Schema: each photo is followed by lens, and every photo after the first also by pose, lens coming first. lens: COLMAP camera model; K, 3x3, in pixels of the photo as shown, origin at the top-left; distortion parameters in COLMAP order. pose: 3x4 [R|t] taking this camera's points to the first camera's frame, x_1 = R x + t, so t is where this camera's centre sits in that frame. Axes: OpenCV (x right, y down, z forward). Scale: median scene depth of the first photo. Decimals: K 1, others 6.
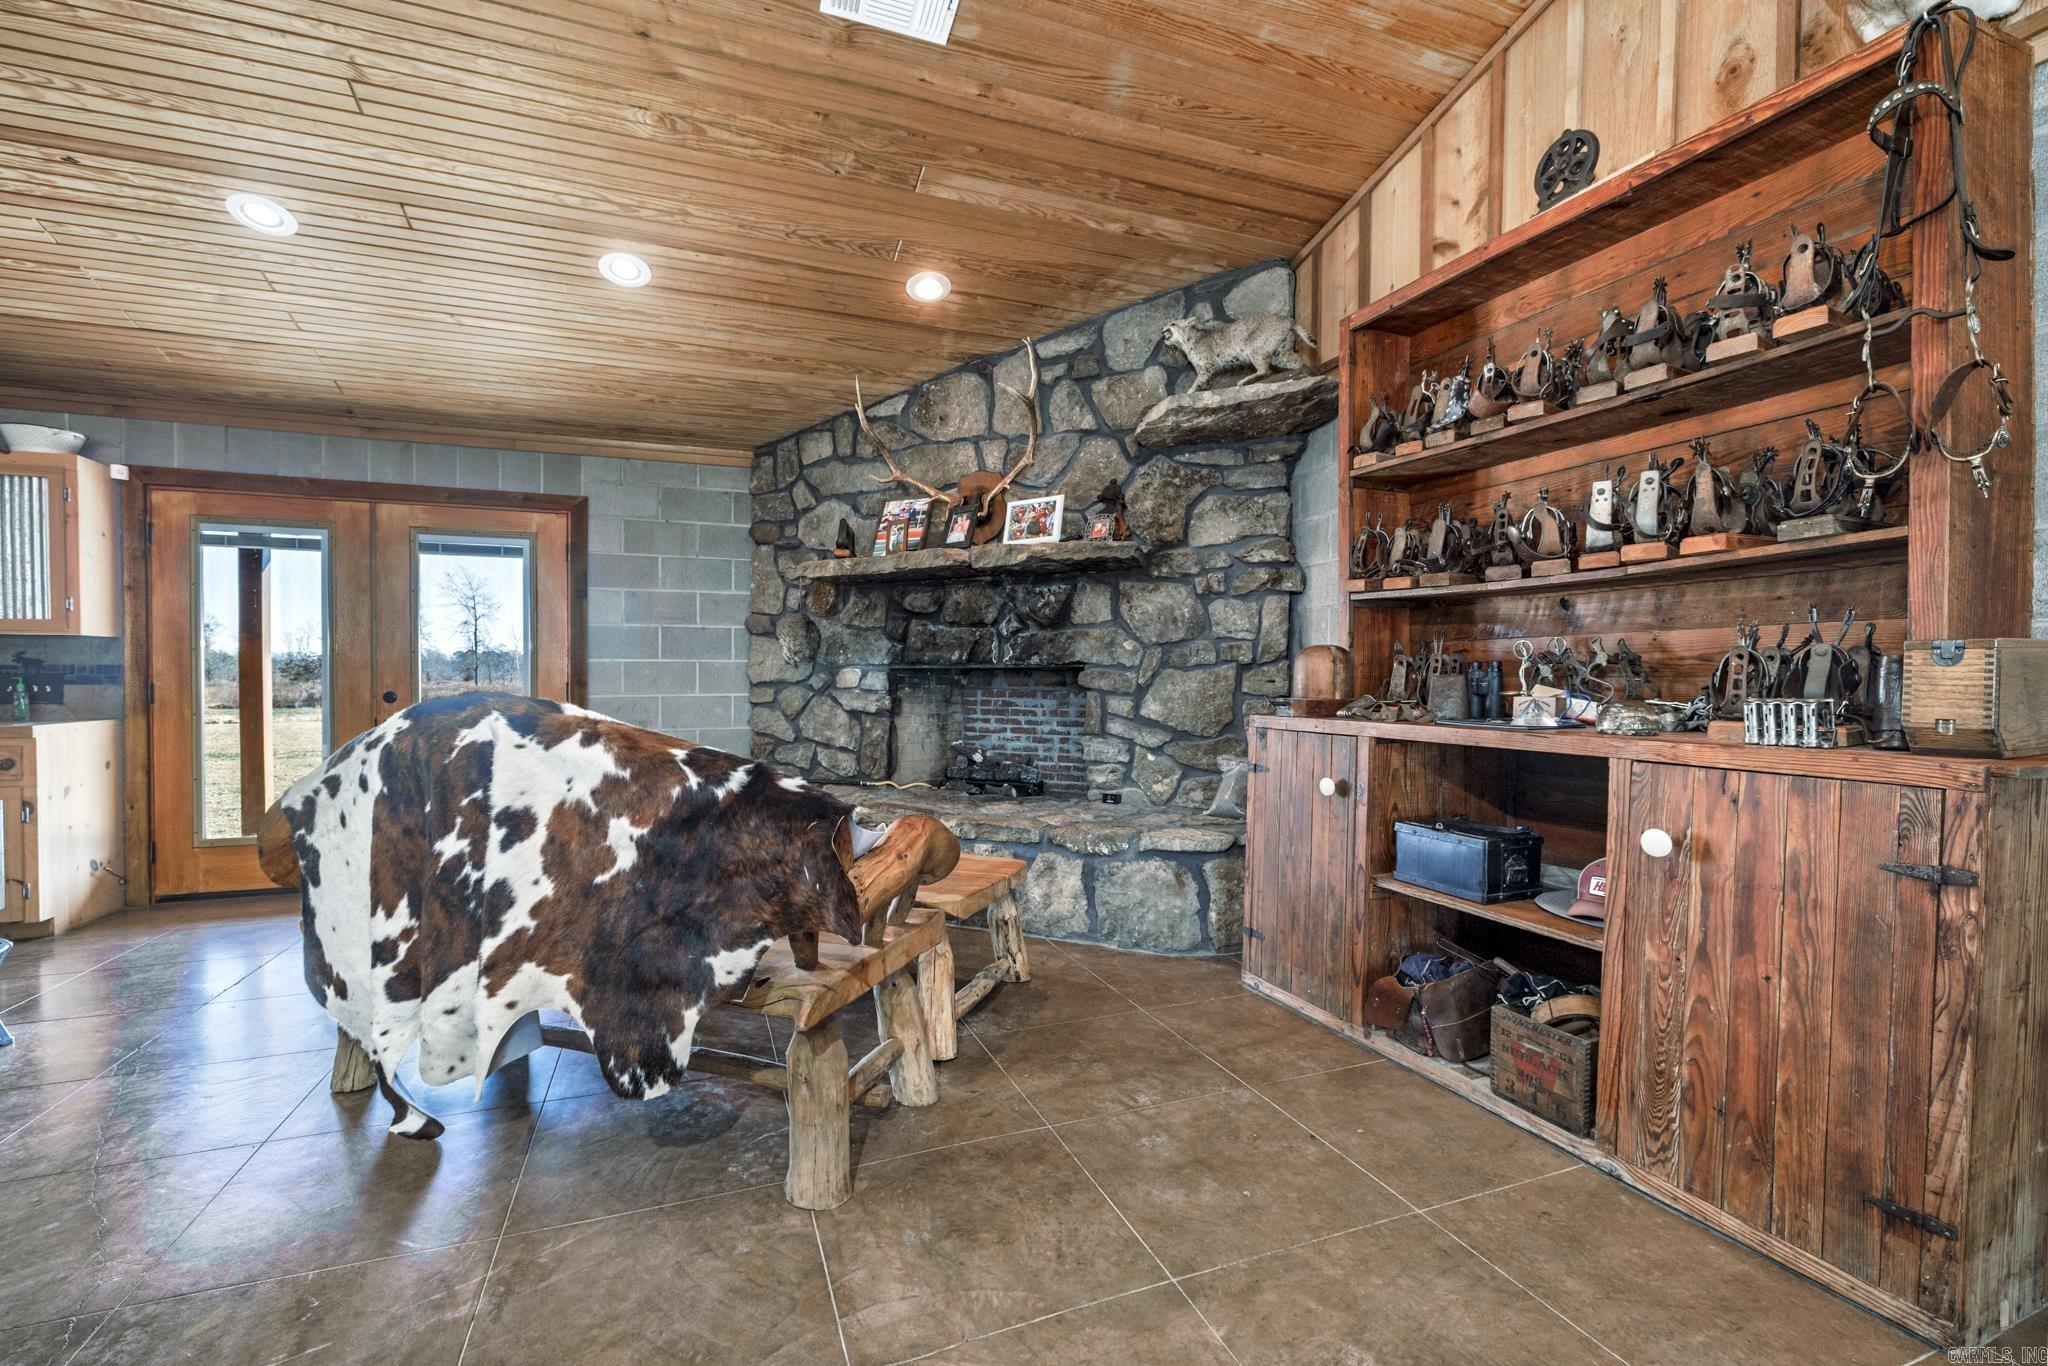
lens RADIAL K [[865.8, 0, 1012.4], [0, 865.8, 729.9], [0, 0, 1]] dist [-0.002685, 0.000557]
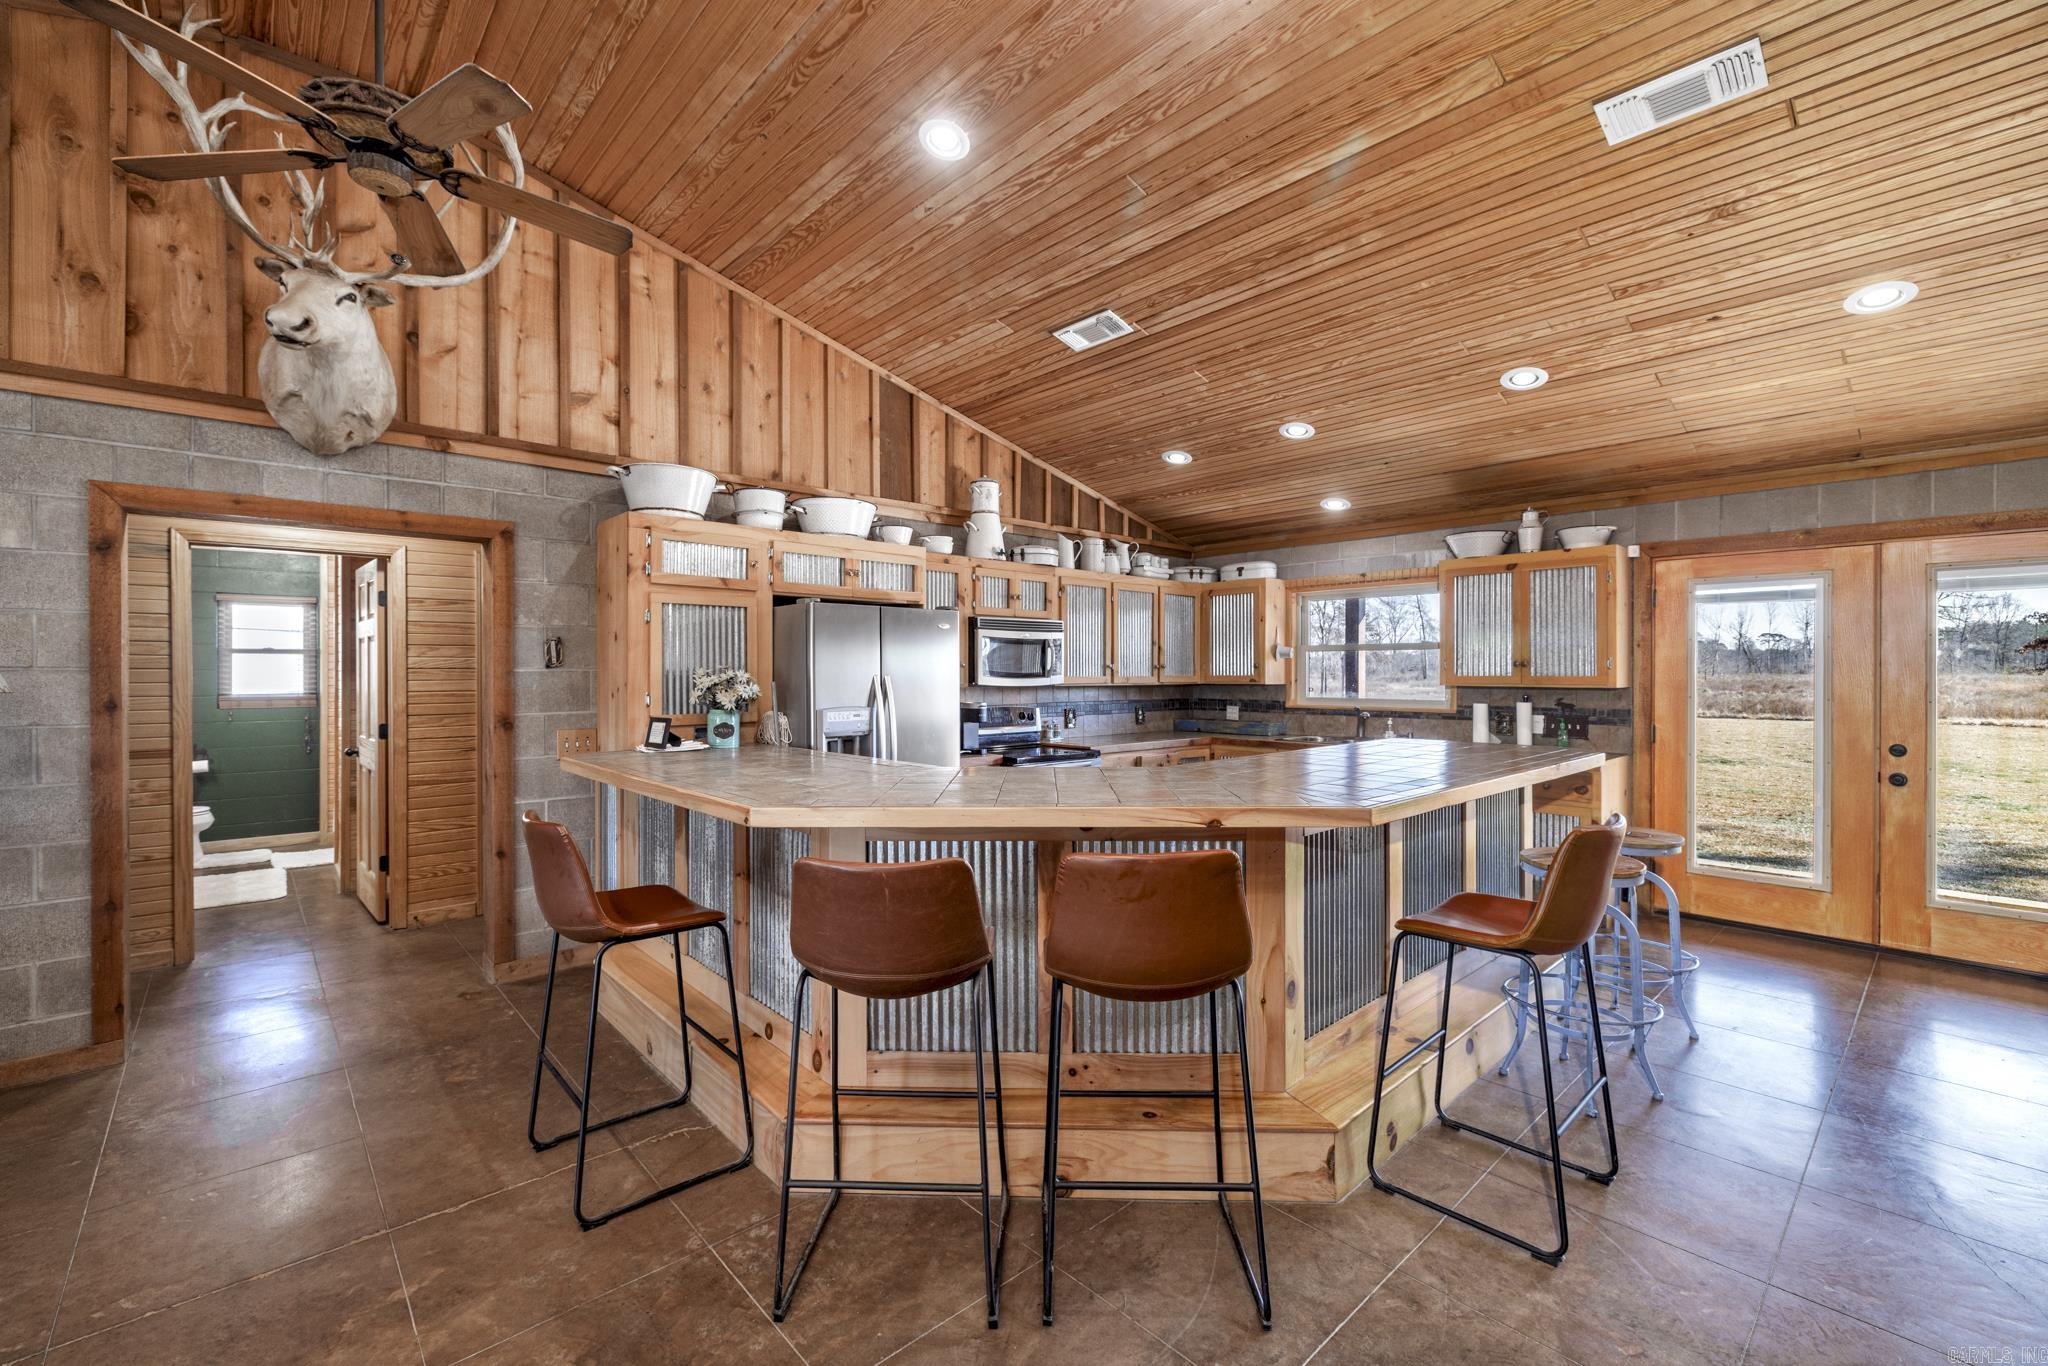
lens RADIAL K [[865.8, 0, 1007.5], [0, 865.8, 679.9], [0, 0, 1]] dist [-0.002685, 0.000557]
pose [[0.372754, 0.005842, -0.927912, -0.231527], [-0.056647, 0.998258, -0.016471, -0.047631], [0.926199, 0.058703, 0.372436, -0.267371]]
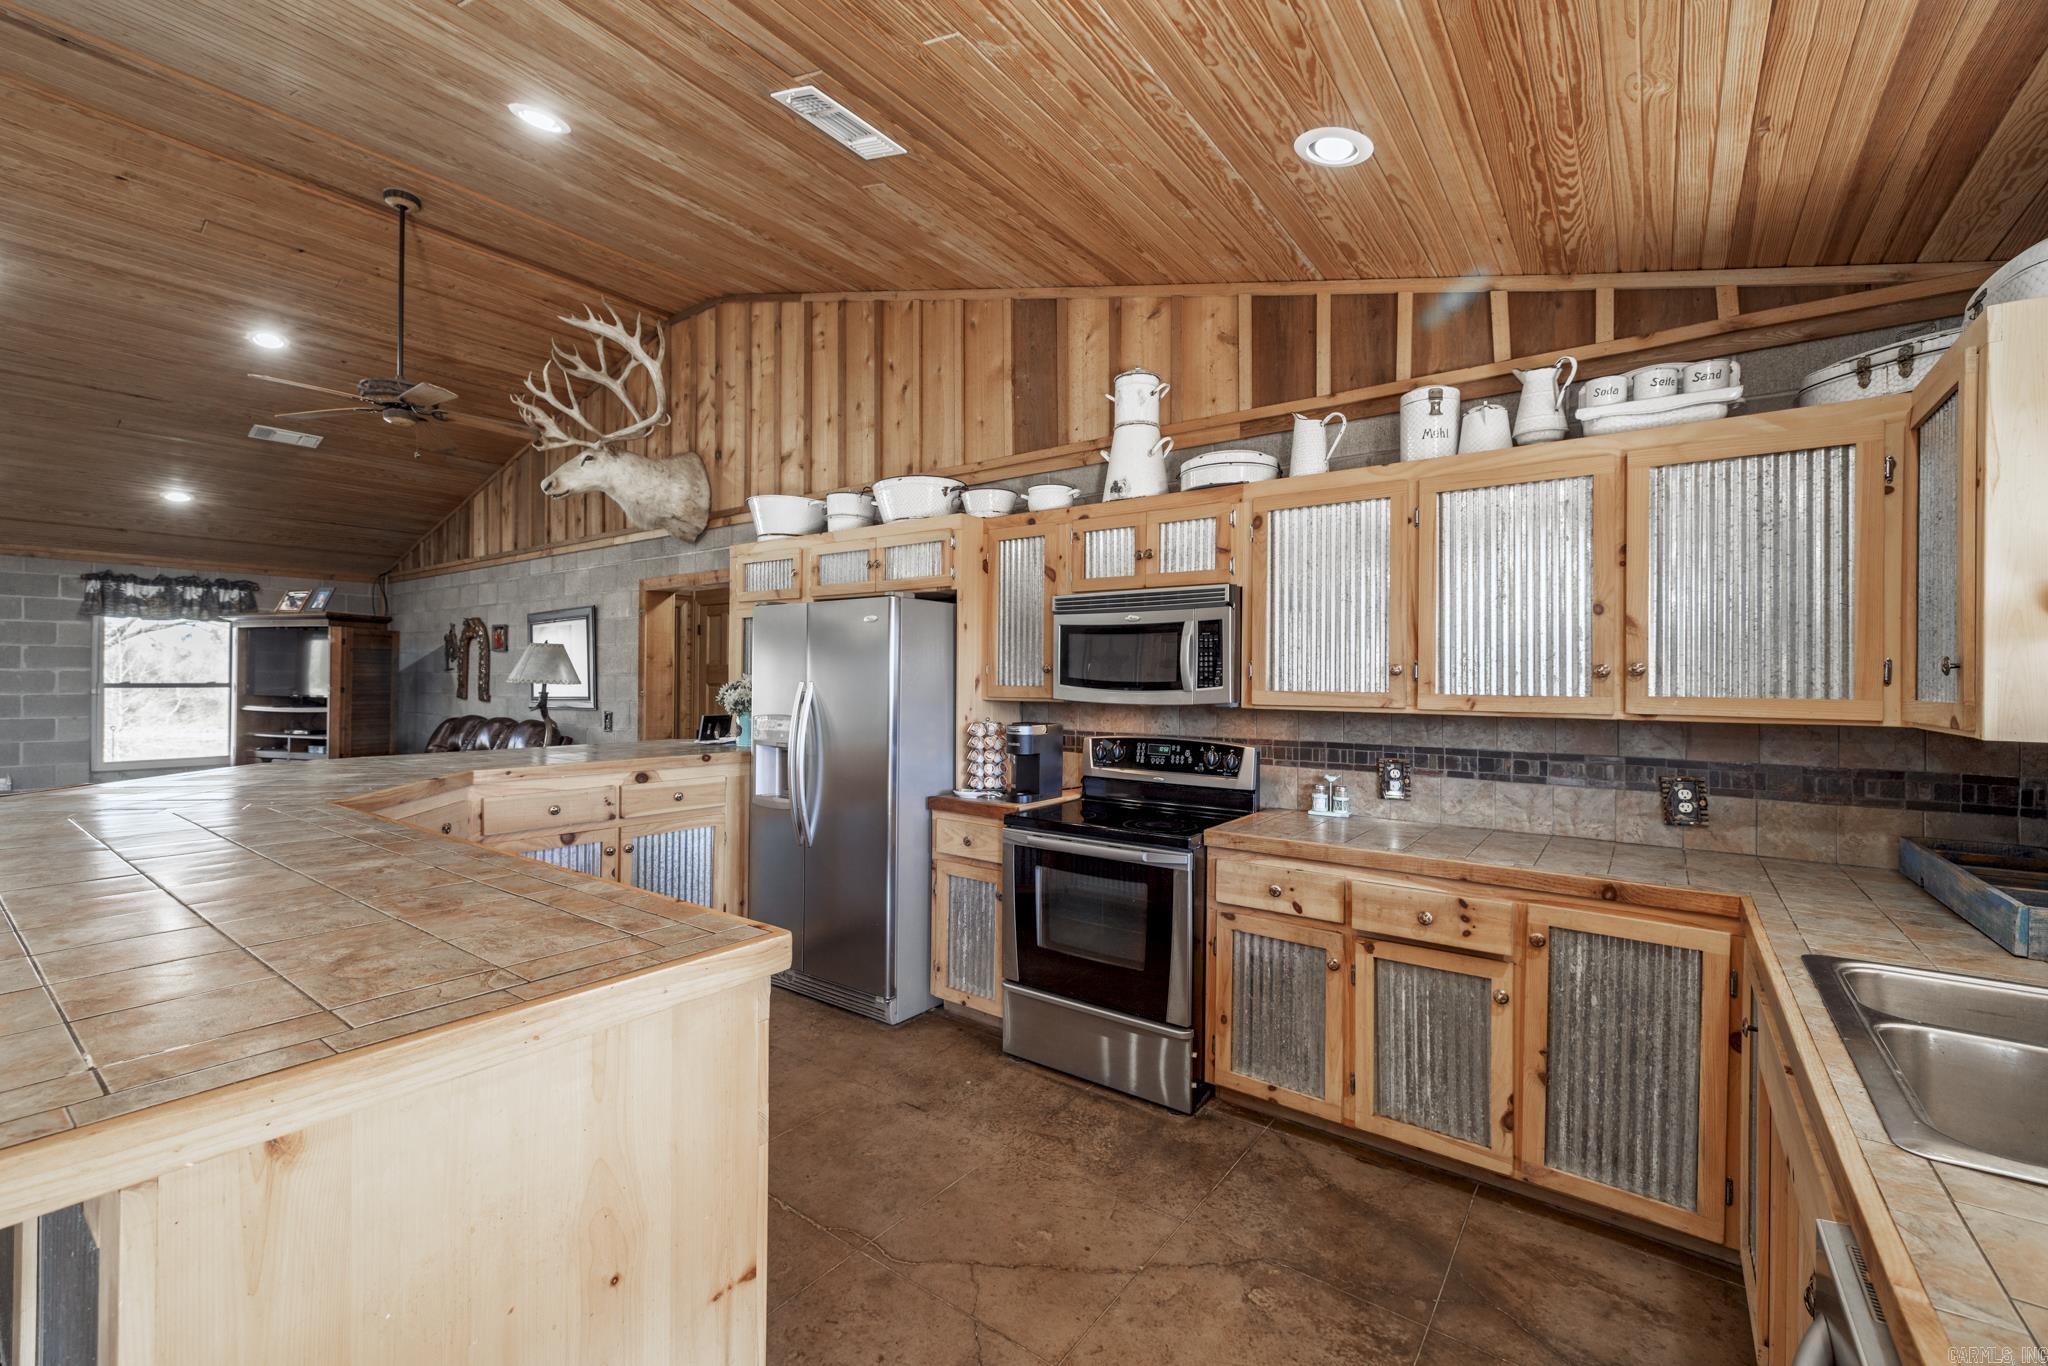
lens RADIAL K [[865.8, 0, 993.3], [0, 865.8, 677.7], [0, 0, 1]] dist [-0.002685, 0.000557]
pose [[-0.847764, -0.004604, -0.530354, -0.955181], [-0.039131, 0.997780, 0.053890, -0.126097], [0.528928, 0.066439, -0.846062, 0.879501]]
